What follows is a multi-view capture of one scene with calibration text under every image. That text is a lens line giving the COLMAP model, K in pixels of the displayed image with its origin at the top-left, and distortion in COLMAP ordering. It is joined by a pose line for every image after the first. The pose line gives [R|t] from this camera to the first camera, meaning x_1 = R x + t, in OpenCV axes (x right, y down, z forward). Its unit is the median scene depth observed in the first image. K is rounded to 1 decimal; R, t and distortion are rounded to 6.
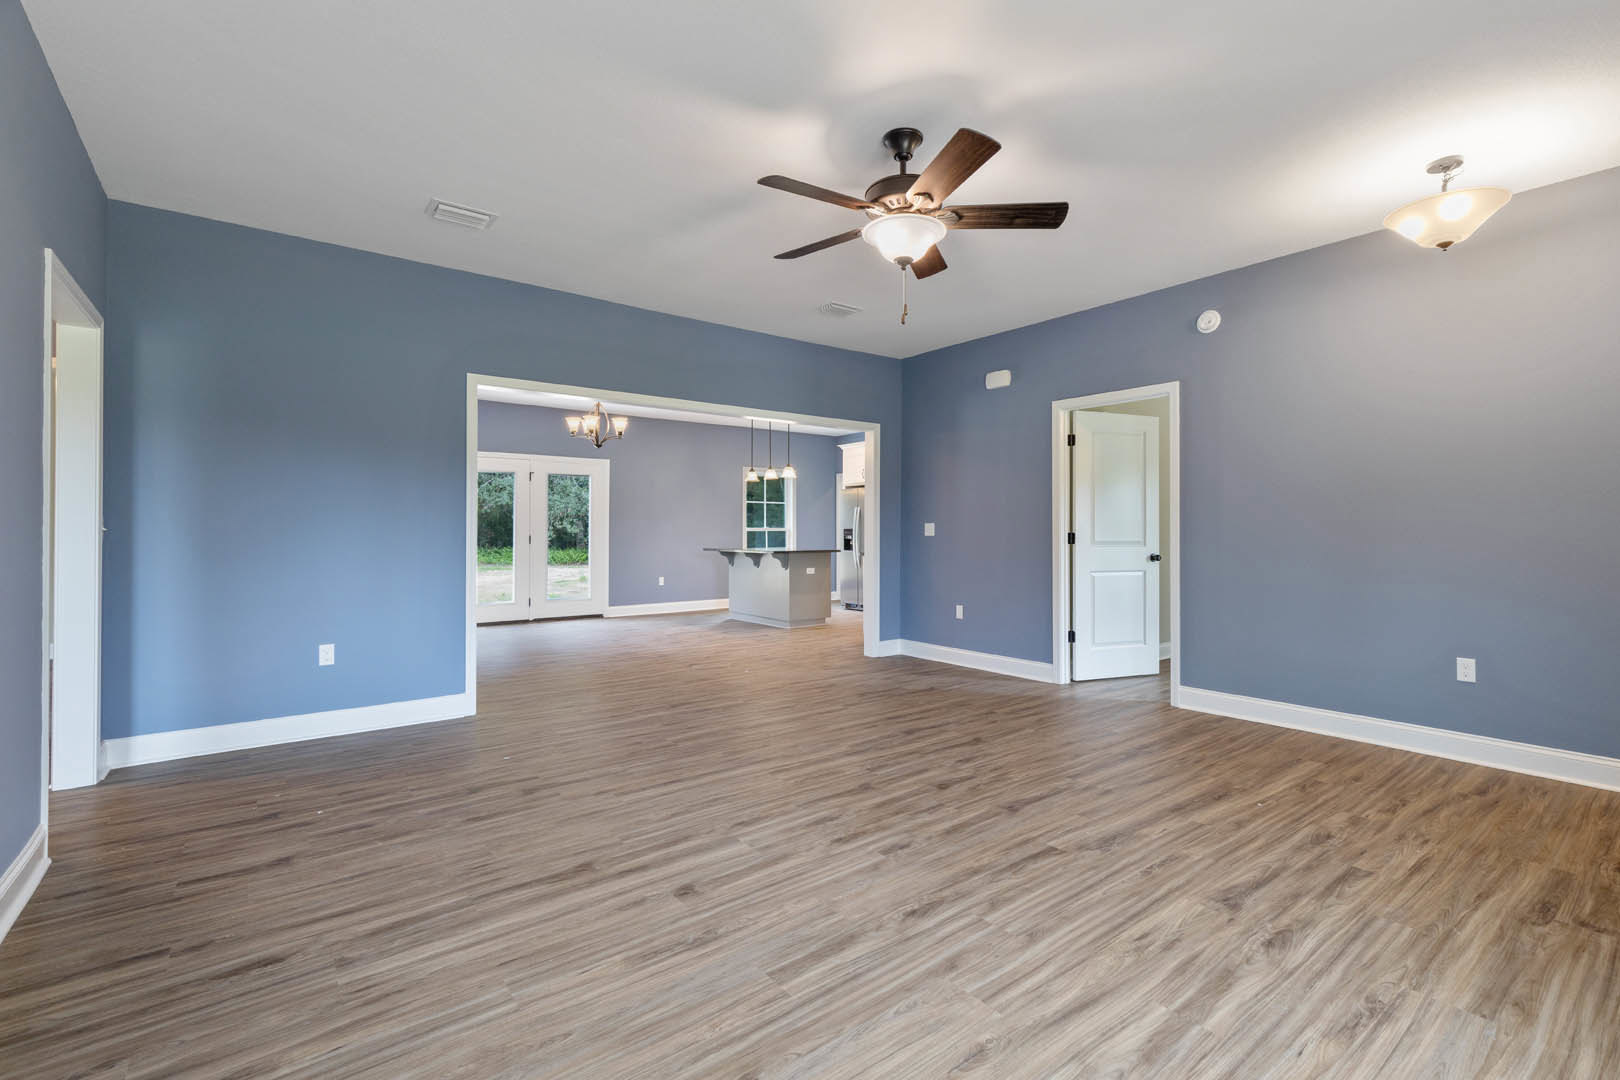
lens RADIAL K [[728.2, 0, 827.8], [0, 728.2, 528.7], [0, 0, 1]] dist [0.007152, -0.000719]
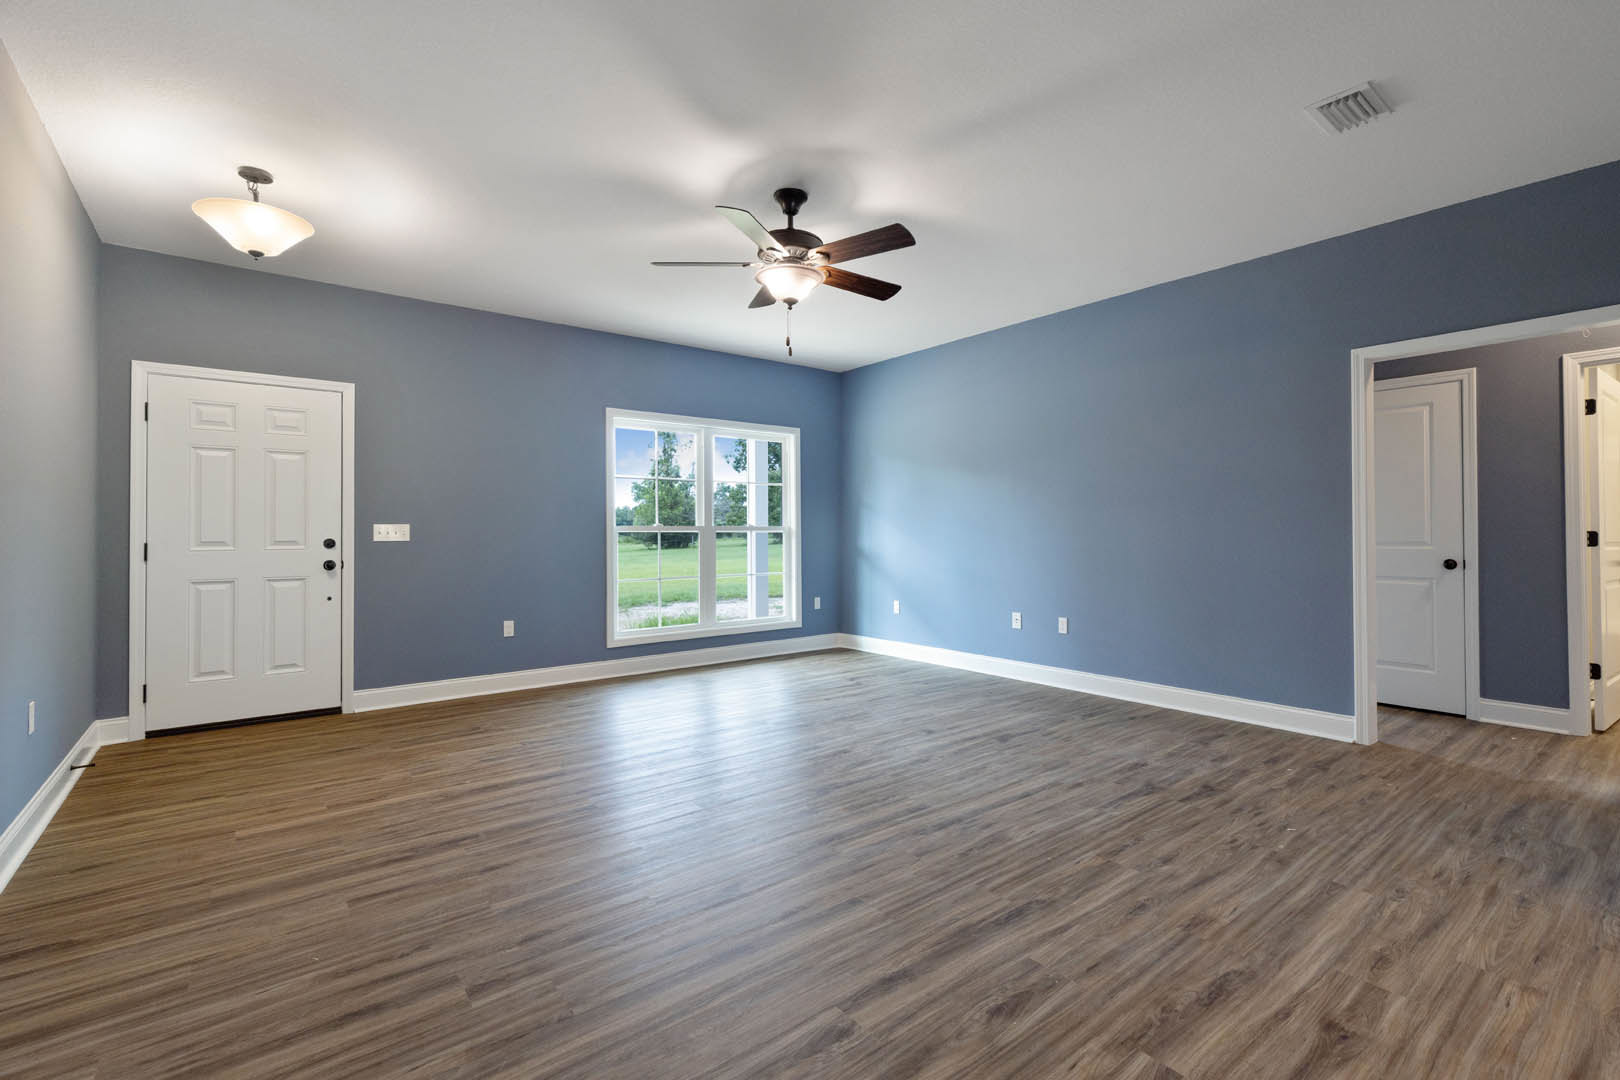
lens RADIAL K [[728.2, 0, 827.8], [0, 728.2, 528.7], [0, 0, 1]] dist [0.007152, -0.000719]
pose [[-0.999943, 0.005023, -0.009446, 0.055402], [0.005097, 0.999956, -0.007876, 0.005807], [0.009406, -0.007924, -0.999924, 2.157823]]
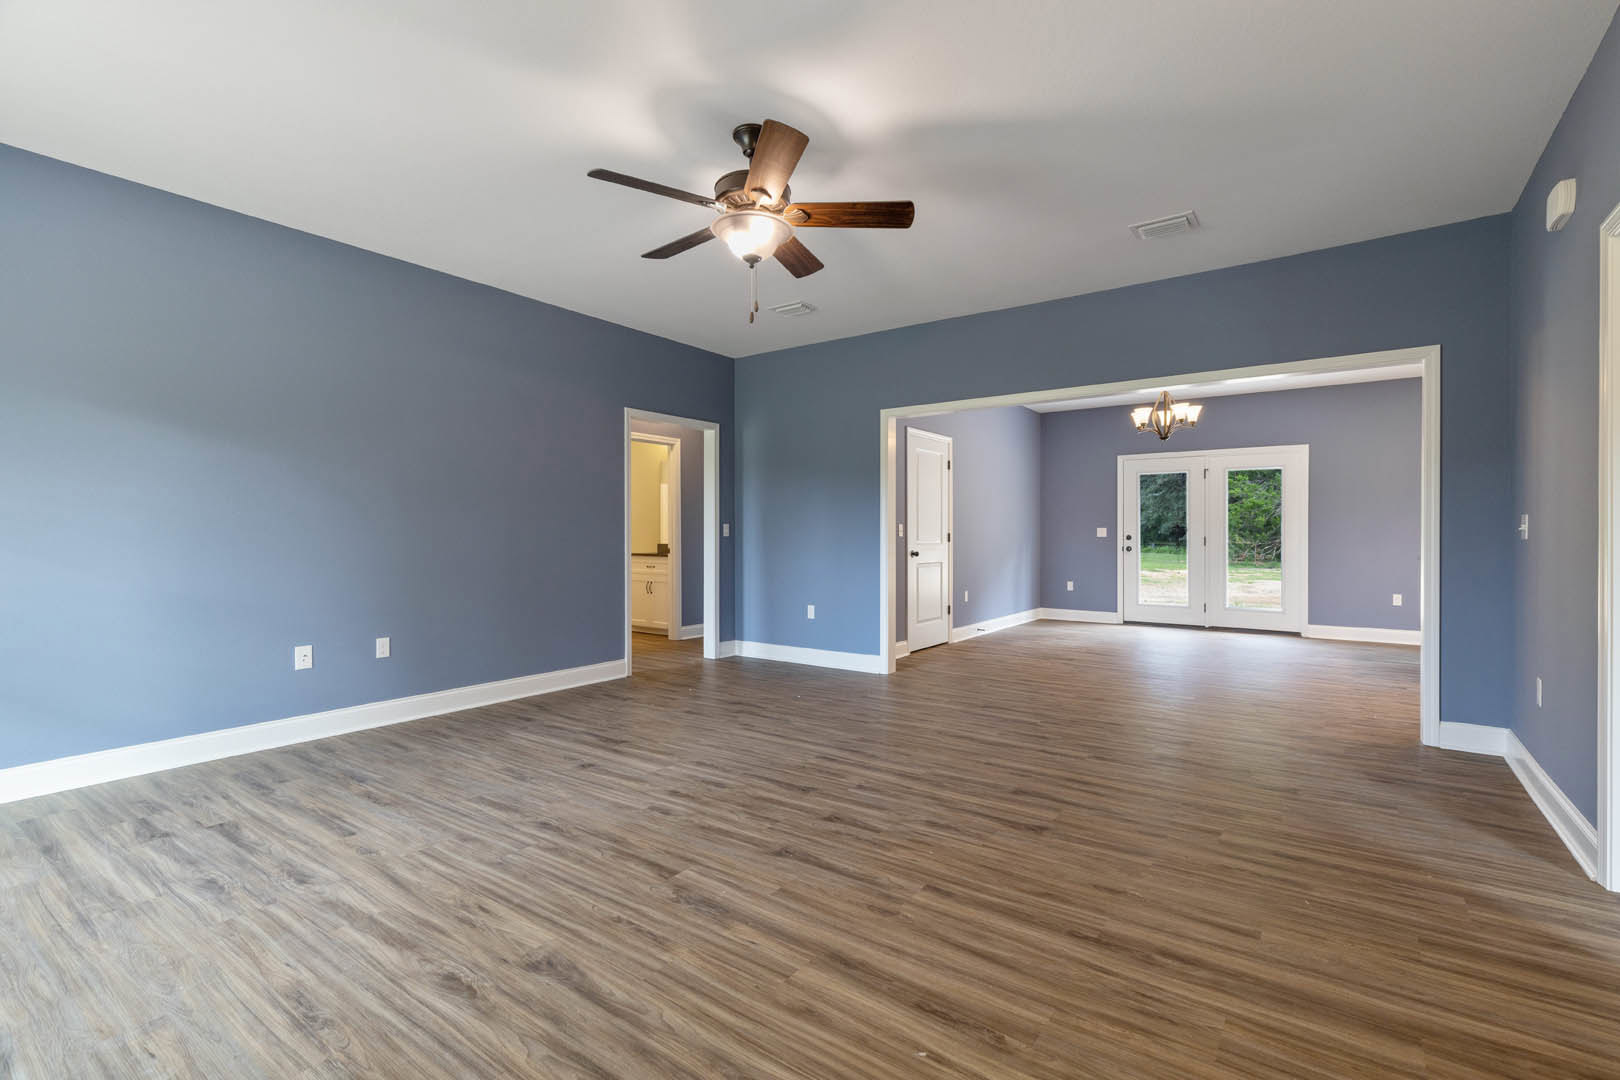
lens RADIAL K [[730.2, 0, 823.8], [0, 730.2, 540.5], [0, 0, 1]] dist [0.003951, 0.000526]
pose [[0.285721, 0.010077, -0.958260, 1.088010], [0.002798, 0.999932, 0.011349, 0.006028], [0.958309, -0.005924, 0.285673, 0.802287]]
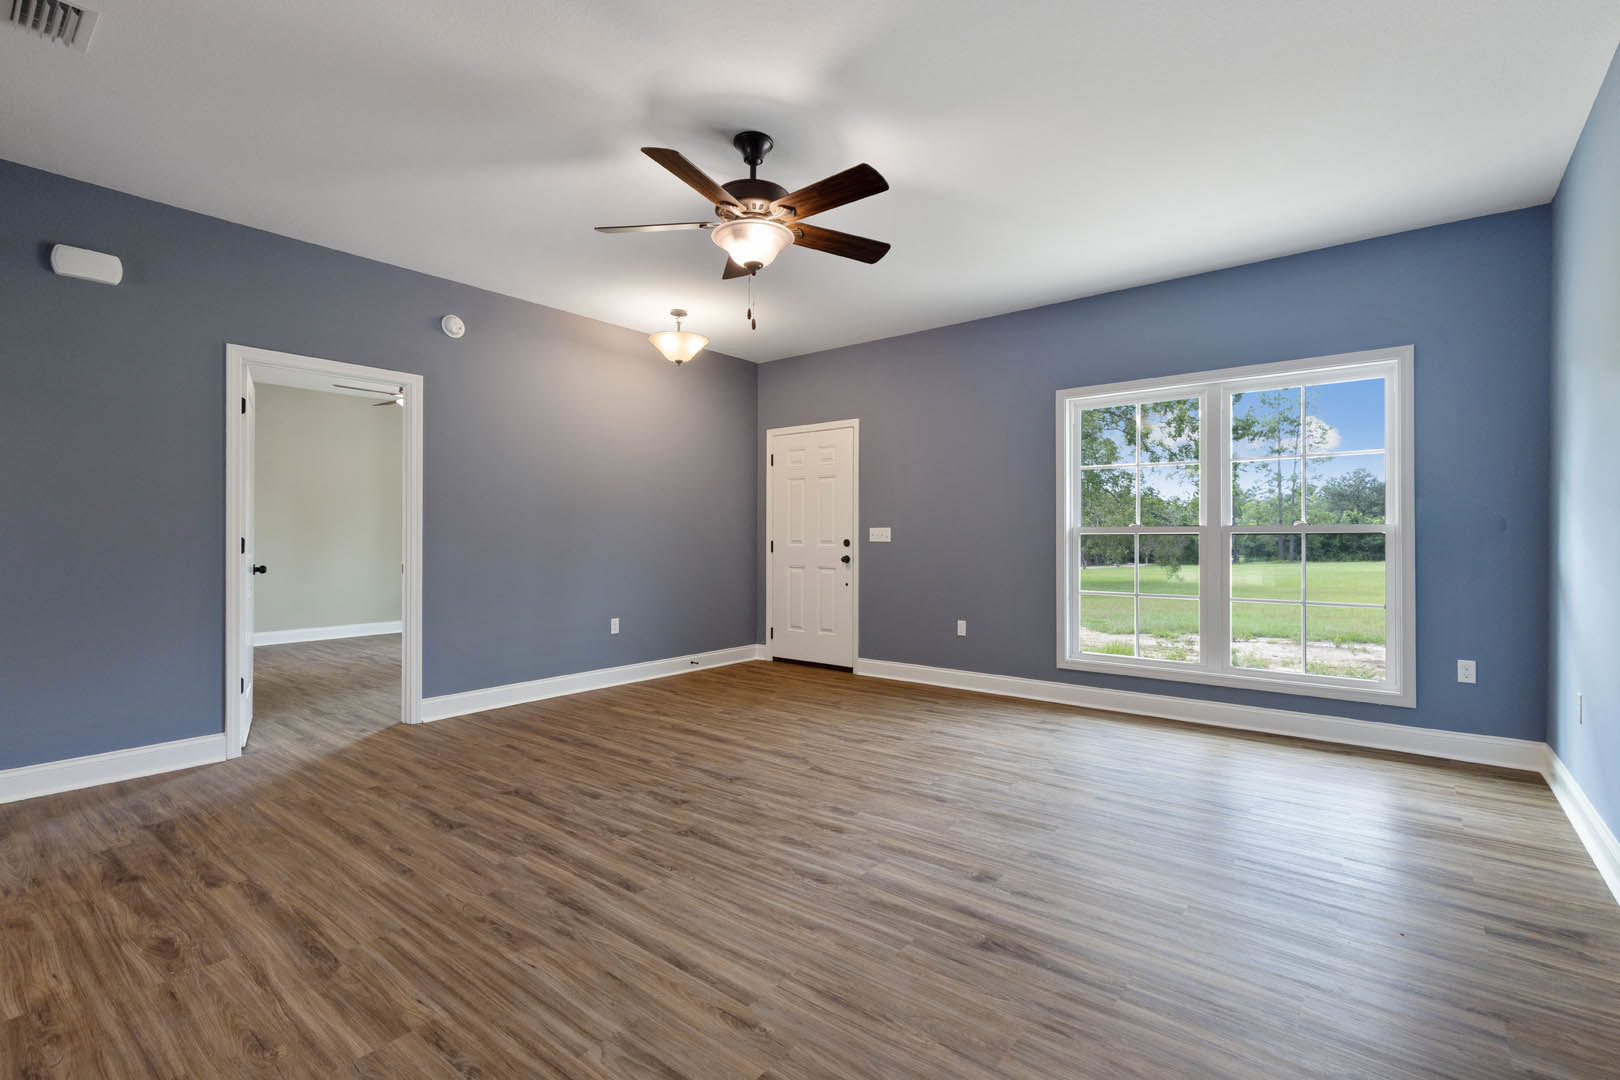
lens RADIAL K [[736.7, 0, 825.2], [0, 736.7, 534.5], [0, 0, 1]] dist [0.001972, 0.000488]
pose [[-0.236380, 0.003197, 0.971656, -0.906098], [-0.002955, 0.999988, -0.004009, 0.004688], [-0.971656, -0.003819, -0.236367, 1.136635]]
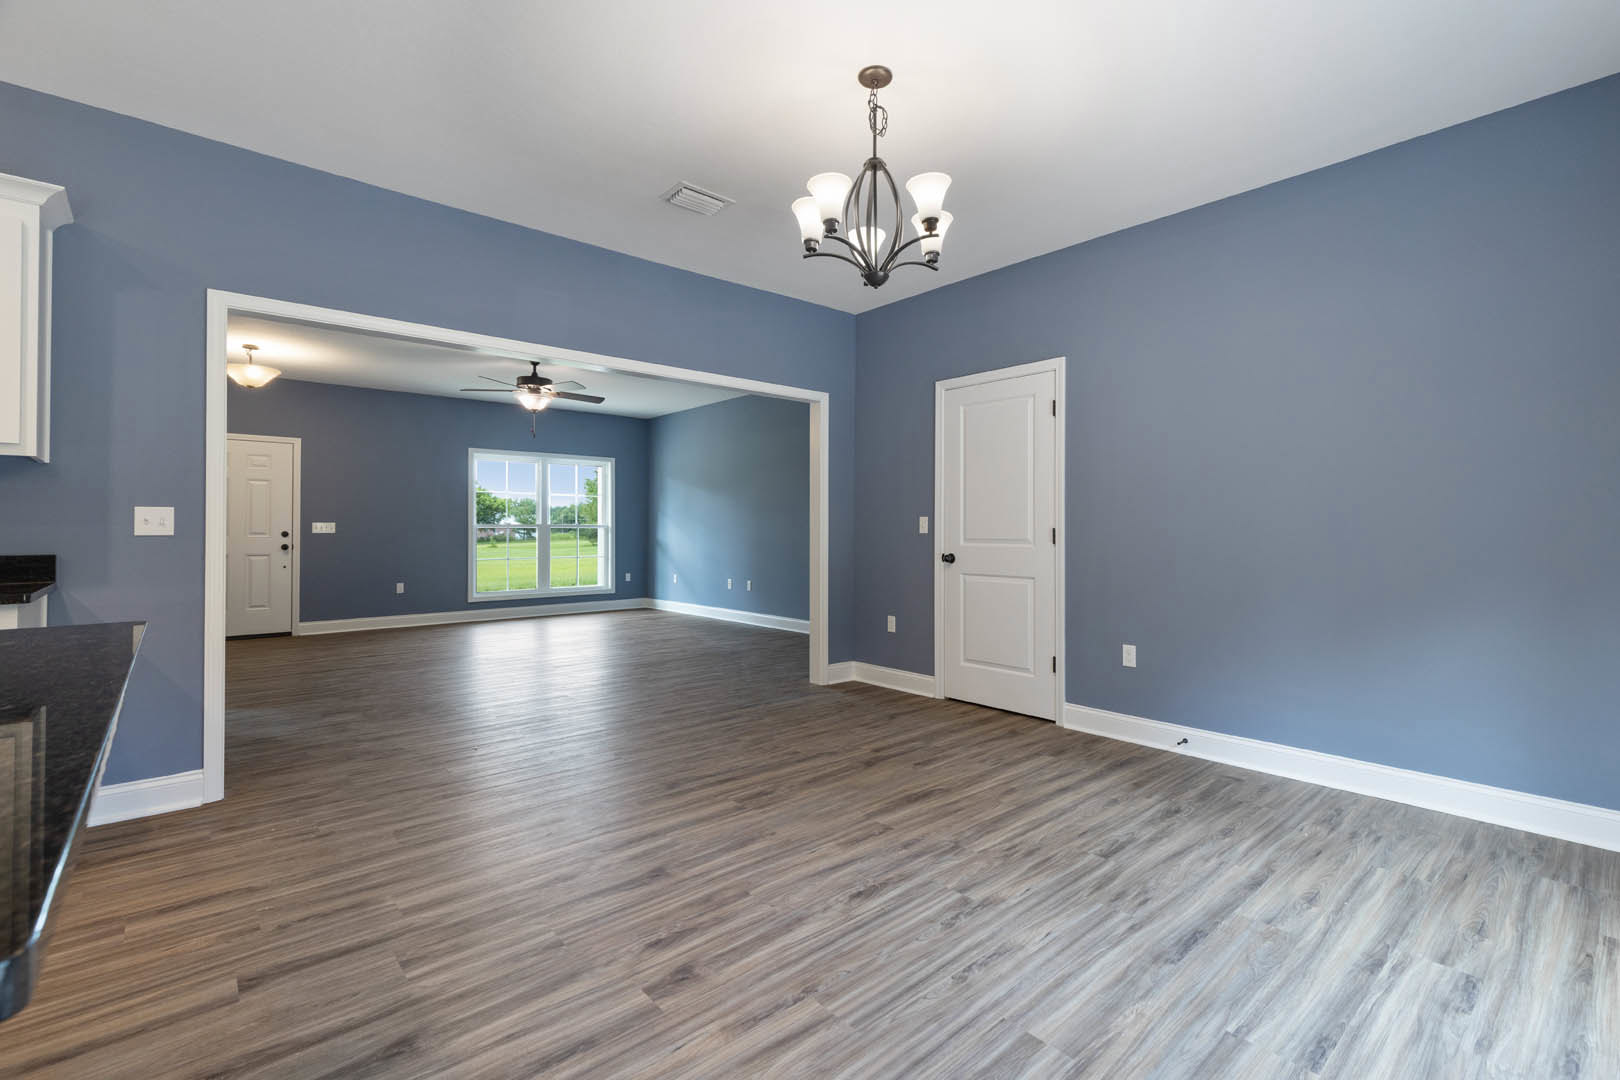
lens RADIAL K [[723.1, 0, 821.3], [0, 723.1, 521.0], [0, 0, 1]] dist [0.010256, -0.000305]
pose [[-0.998275, 0.001668, -0.058693, -0.656899], [0.002540, 0.999888, -0.014771, 0.015631], [0.058661, -0.014895, -0.998167, 3.295344]]
